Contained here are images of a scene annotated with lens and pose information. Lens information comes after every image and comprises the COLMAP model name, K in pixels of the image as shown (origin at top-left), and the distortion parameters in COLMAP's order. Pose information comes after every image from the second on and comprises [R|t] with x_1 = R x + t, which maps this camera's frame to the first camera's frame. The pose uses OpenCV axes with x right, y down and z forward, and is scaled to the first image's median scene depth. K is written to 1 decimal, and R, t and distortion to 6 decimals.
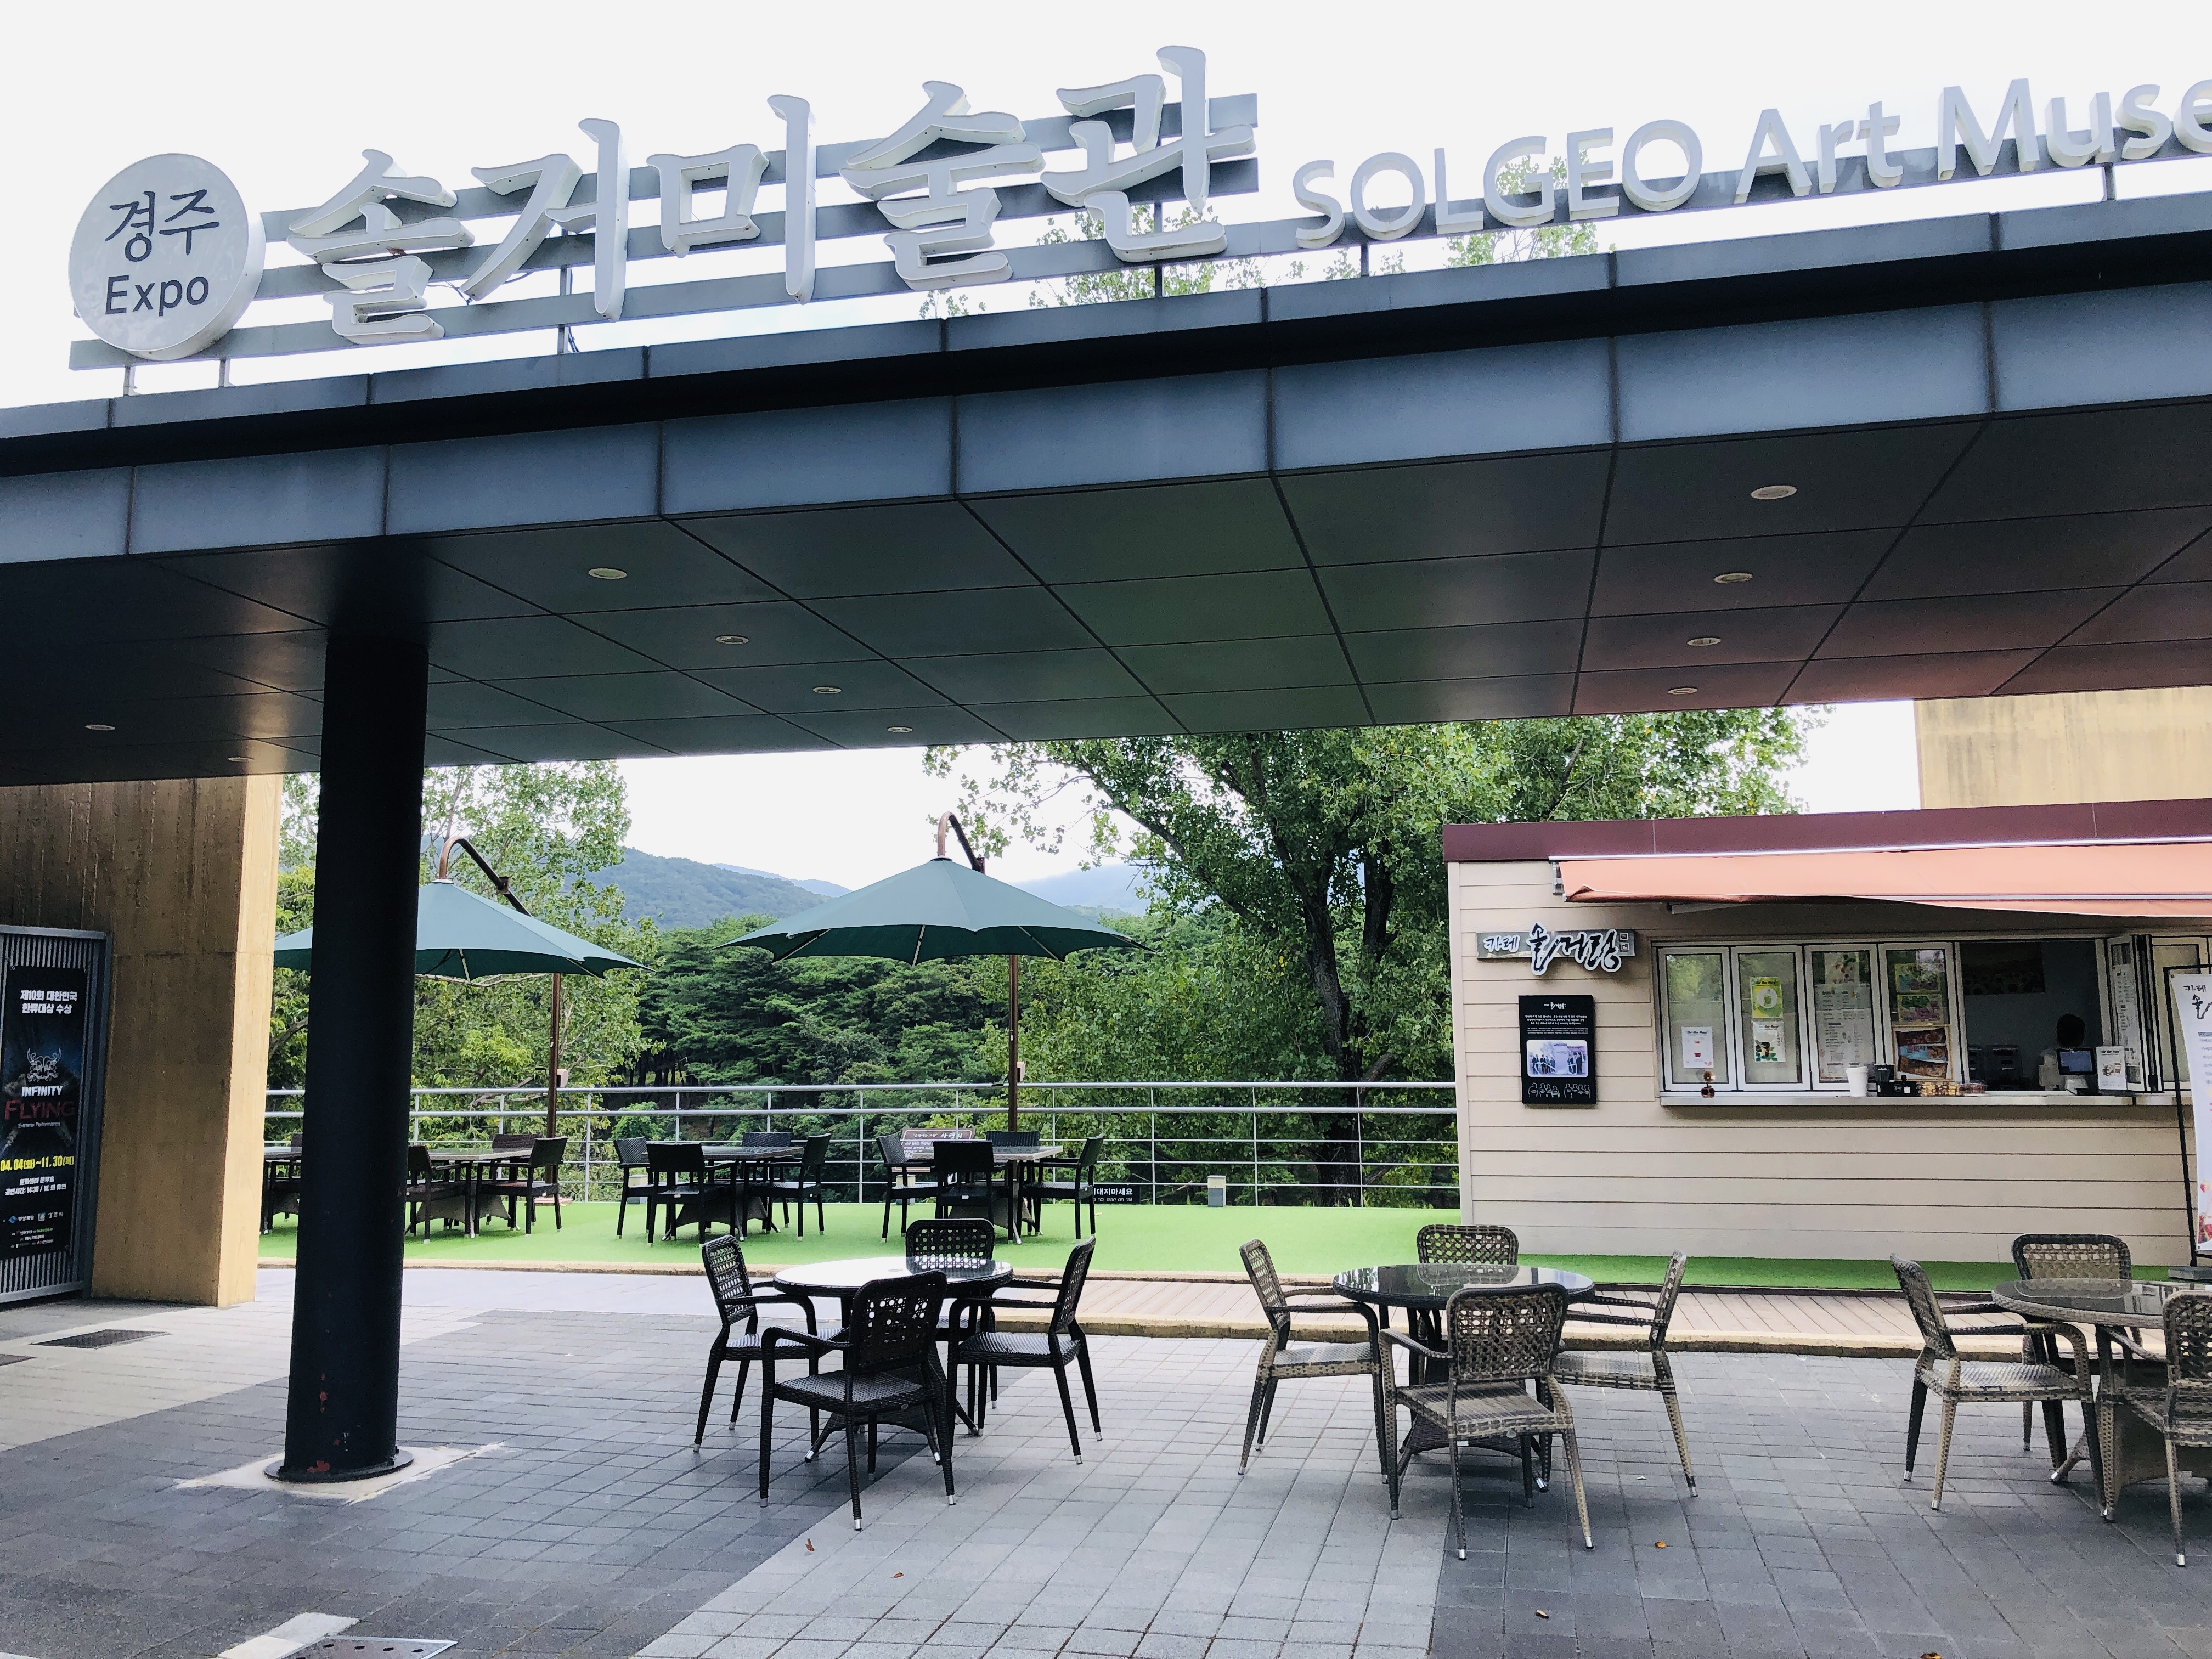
lens RADIAL K [[1851.9, 0, 1106.0], [0, 1851.9, 829.5], [0, 0, 1]] dist [0.045490, -0.012419]
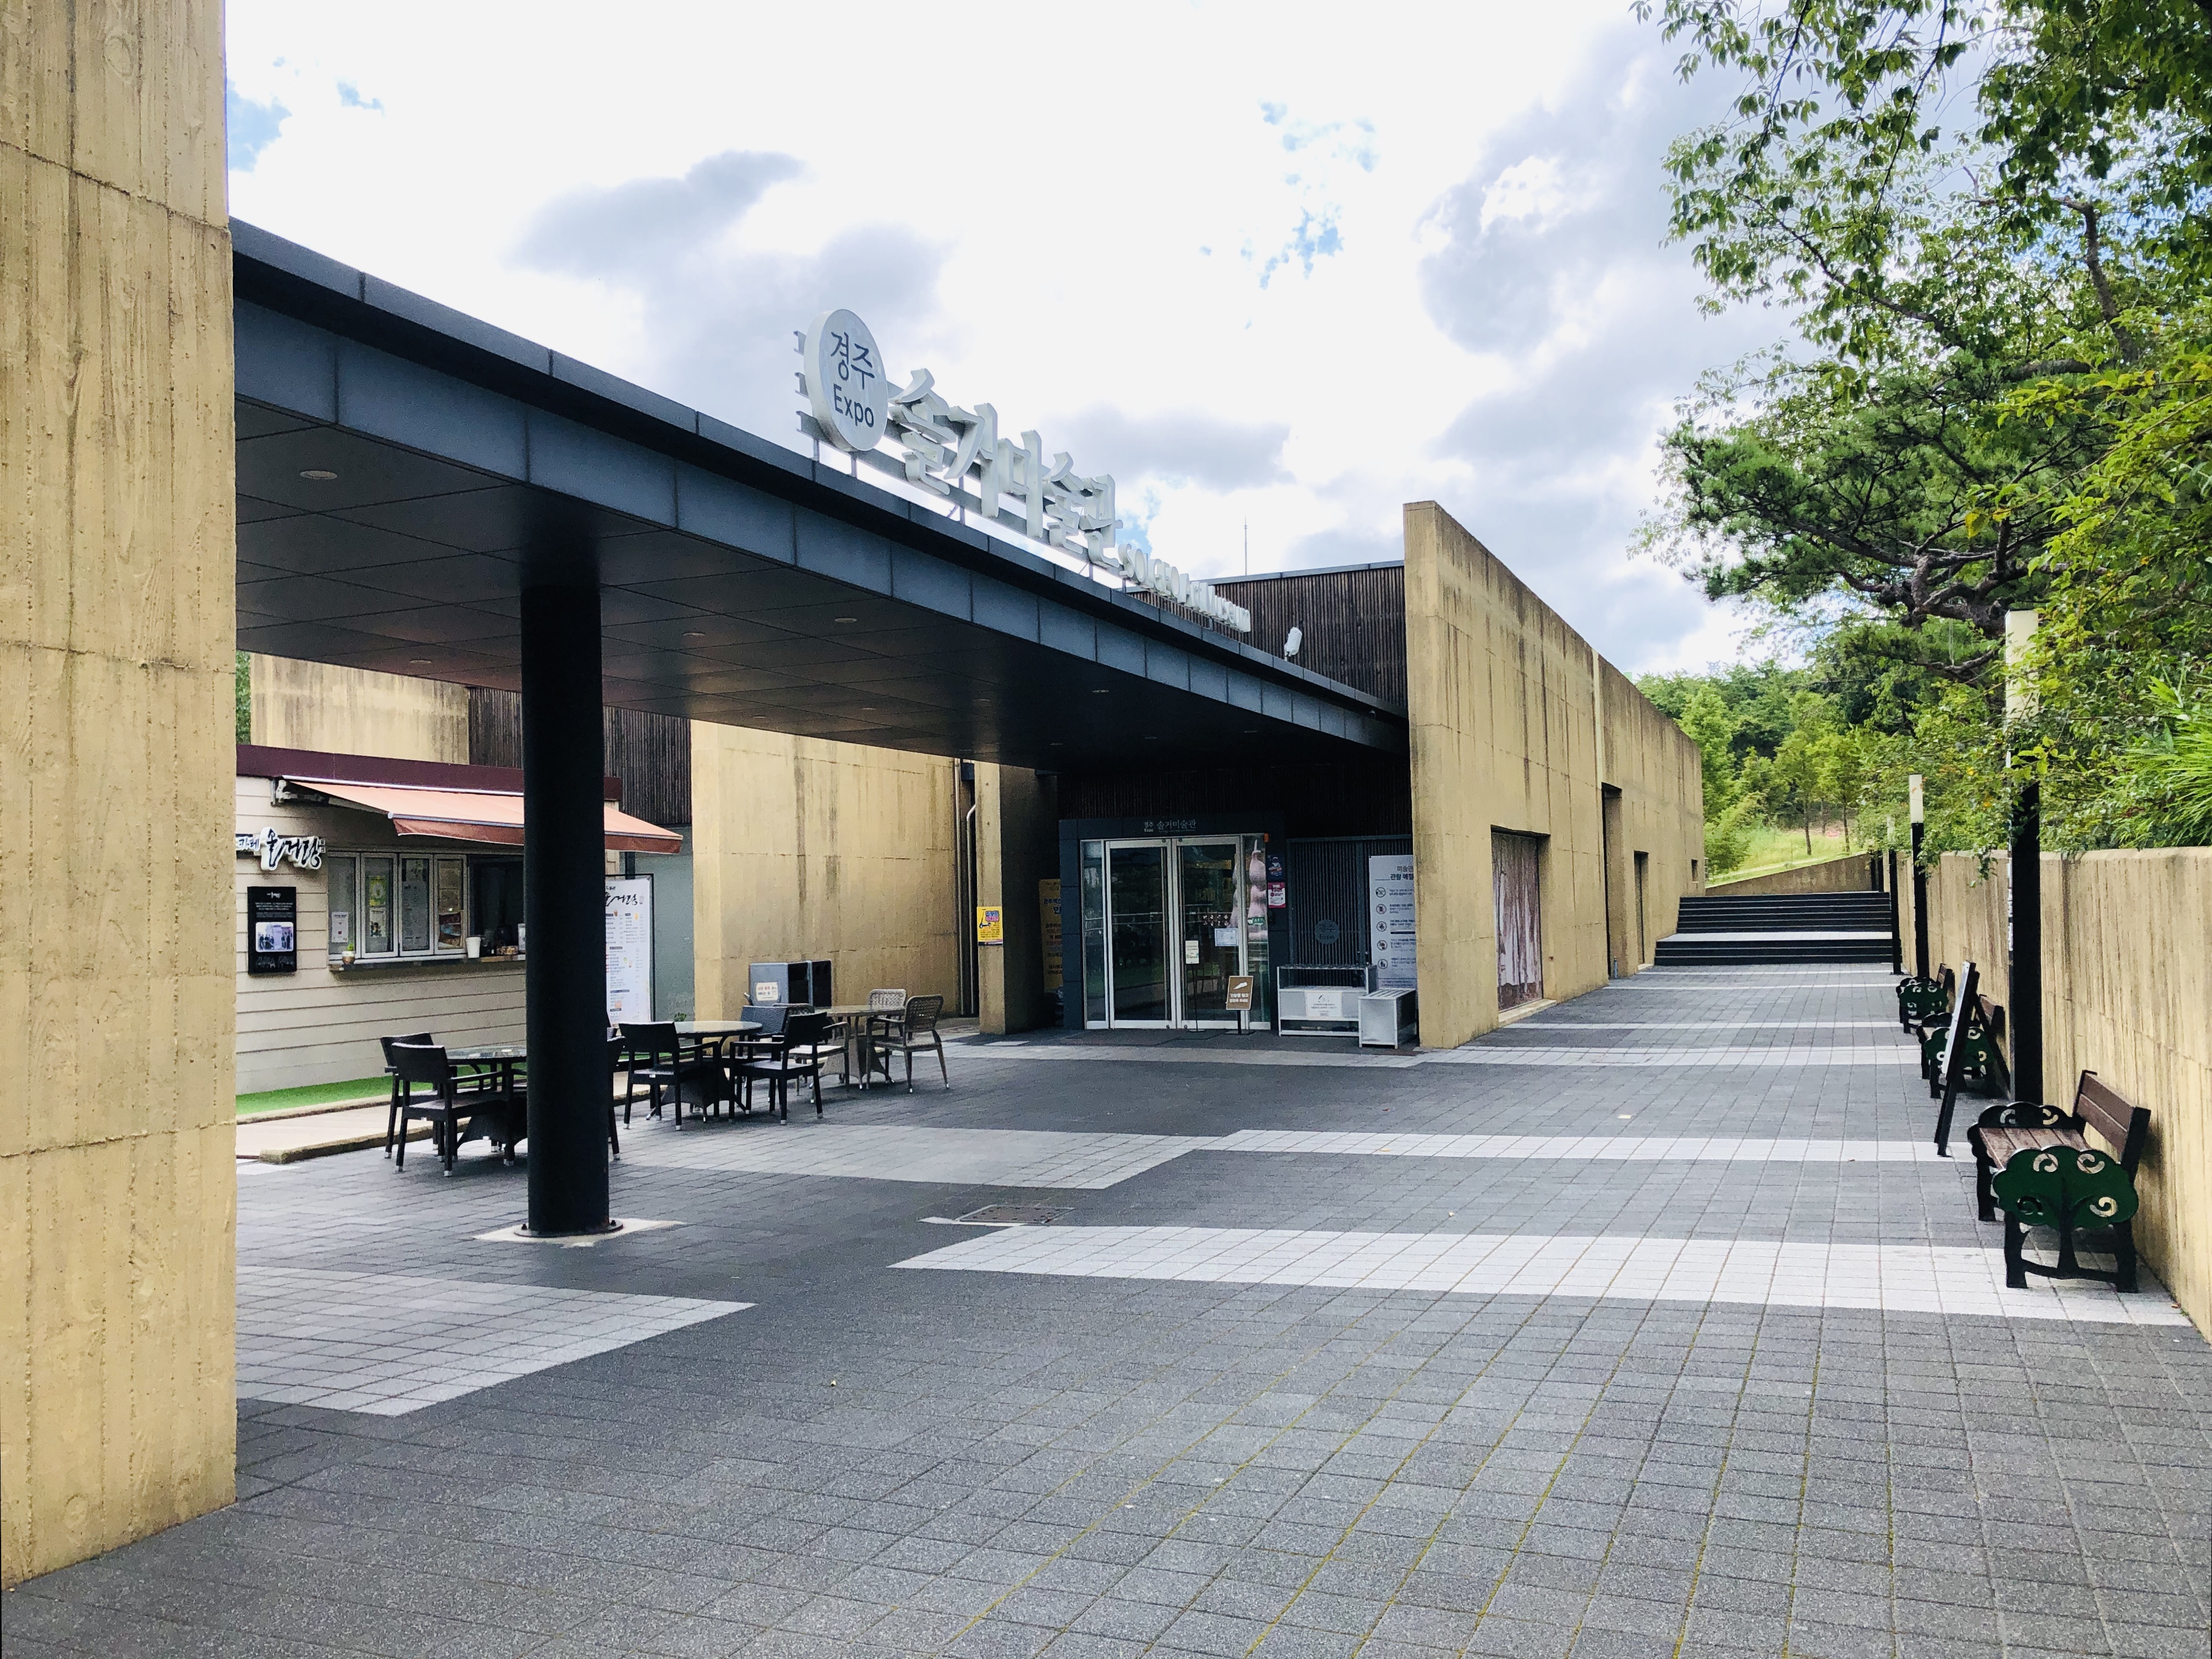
lens RADIAL K [[1852.0, 0, 1106.0], [0, 1852.0, 829.5], [0, 0, 1]] dist [0.045490, -0.012419]
pose [[0.158470, 0.047323, 0.986229, -1.912140], [-0.098636, 0.994613, -0.031876, 0.075707], [-0.982425, -0.092226, 0.162284, 0.528833]]
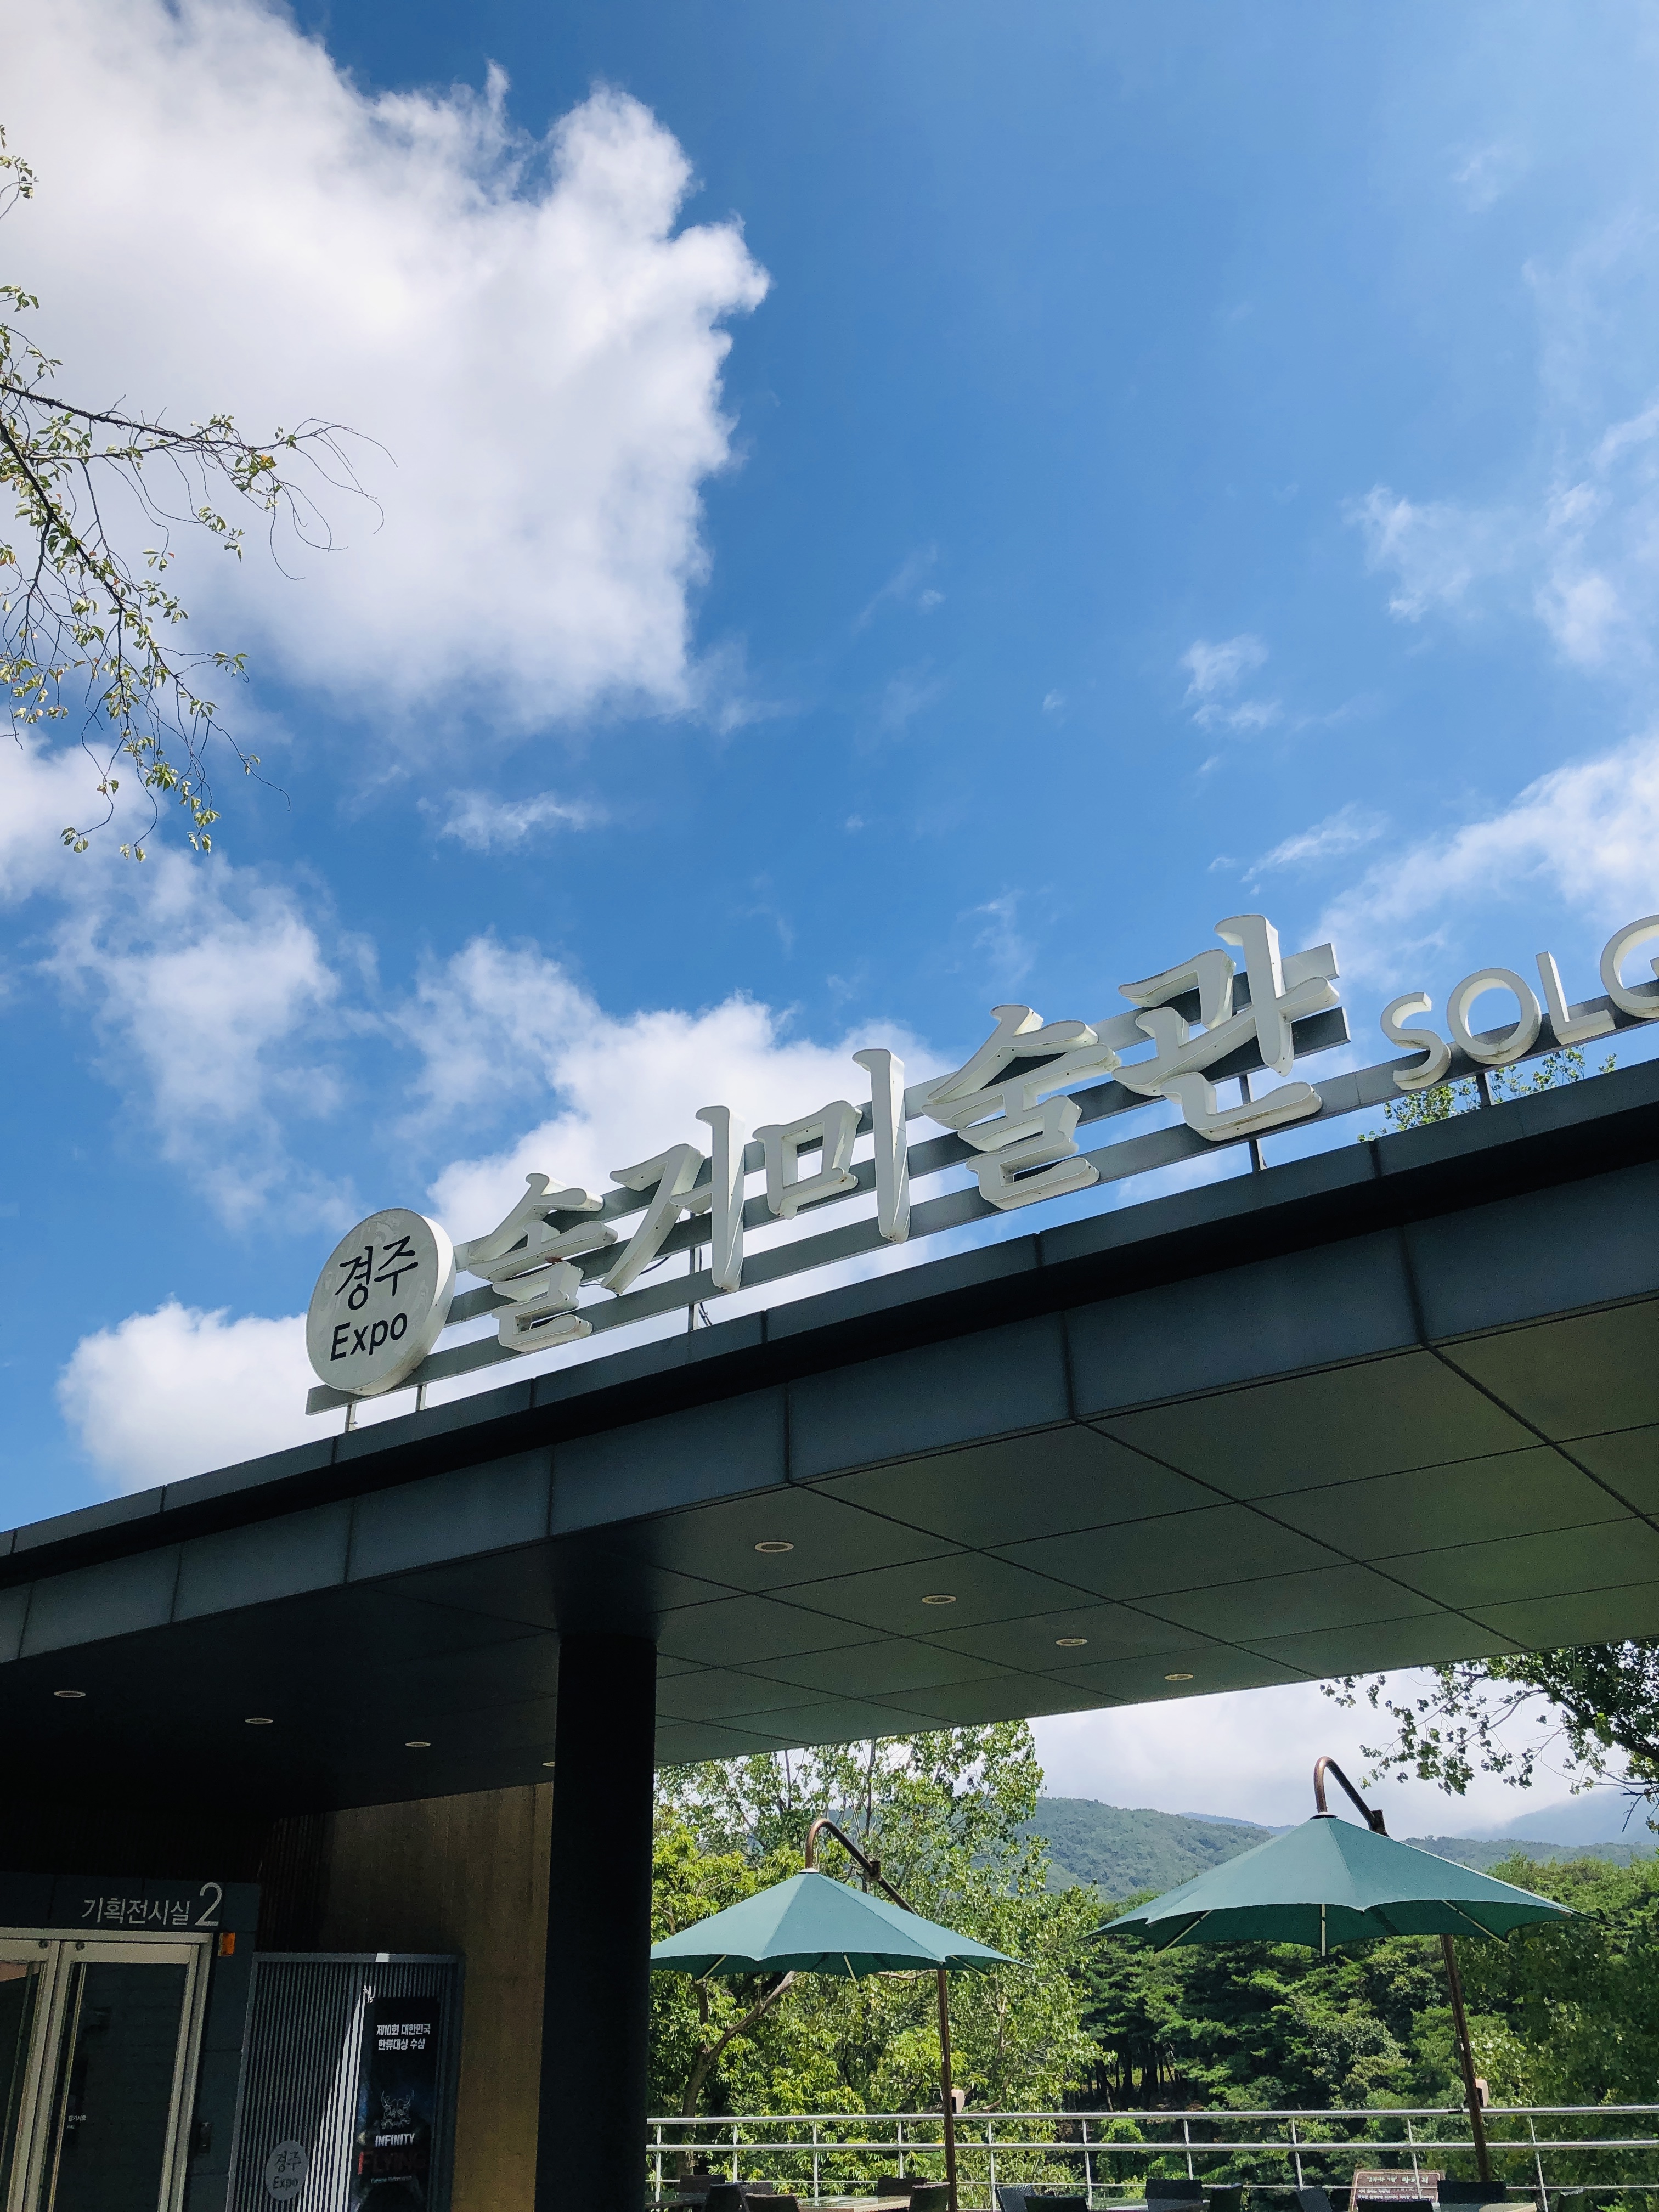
lens RADIAL K [[1851.9, 0, 829.5], [0, 1851.9, 1106.0], [0, 0, 1]] dist [0.045490, -0.012419]
pose [[0.923880, -0.189074, -0.332712, 0.125096], [0.066446, 0.935470, -0.347103, -0.017458], [0.376870, 0.298574, 0.876825, 0.114824]]
